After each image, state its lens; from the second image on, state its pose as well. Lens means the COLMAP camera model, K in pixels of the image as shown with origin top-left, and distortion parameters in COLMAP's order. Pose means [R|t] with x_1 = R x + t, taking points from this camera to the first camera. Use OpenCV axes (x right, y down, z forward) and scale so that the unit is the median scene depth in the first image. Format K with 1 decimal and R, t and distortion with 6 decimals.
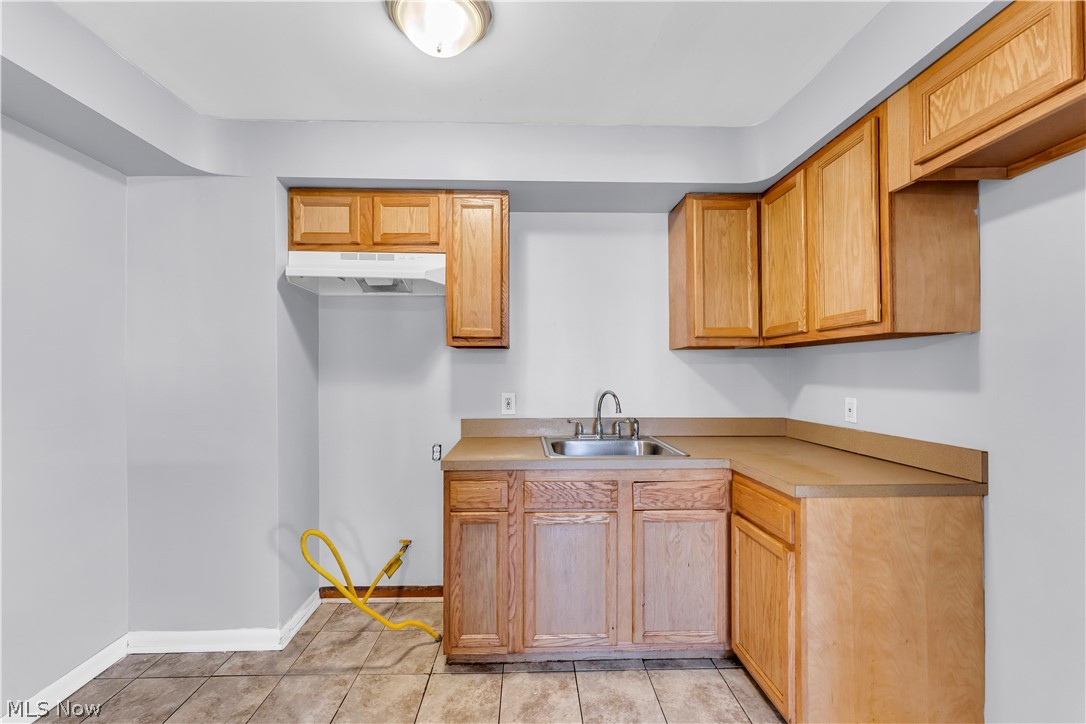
lens RADIAL K [[434.3, 0, 537.7], [0, 434.3, 369.4], [0, 0, 1]] dist [-0.001504, -0.000133]
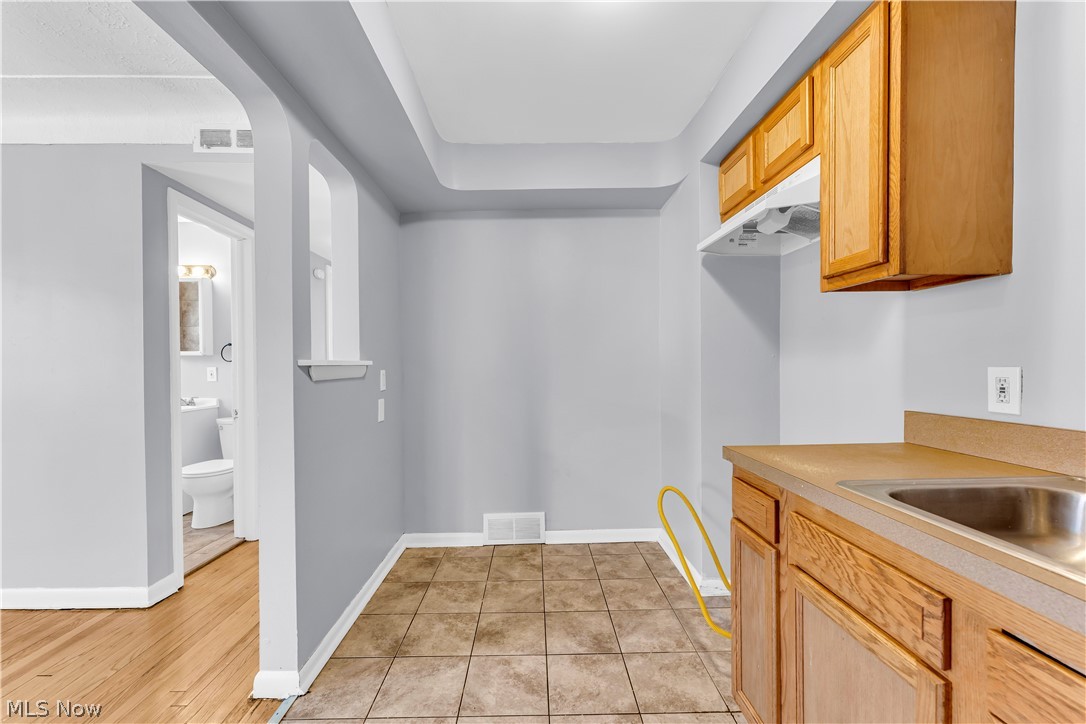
lens RADIAL K [[434.3, 0, 537.7], [0, 434.3, 369.4], [0, 0, 1]] dist [-0.001504, -0.000133]
pose [[-0.002923, 0.016530, -0.999859, 0.537869], [0.011257, 0.999801, 0.016496, 0.056054], [0.999932, -0.011207, -0.003109, 0.654660]]
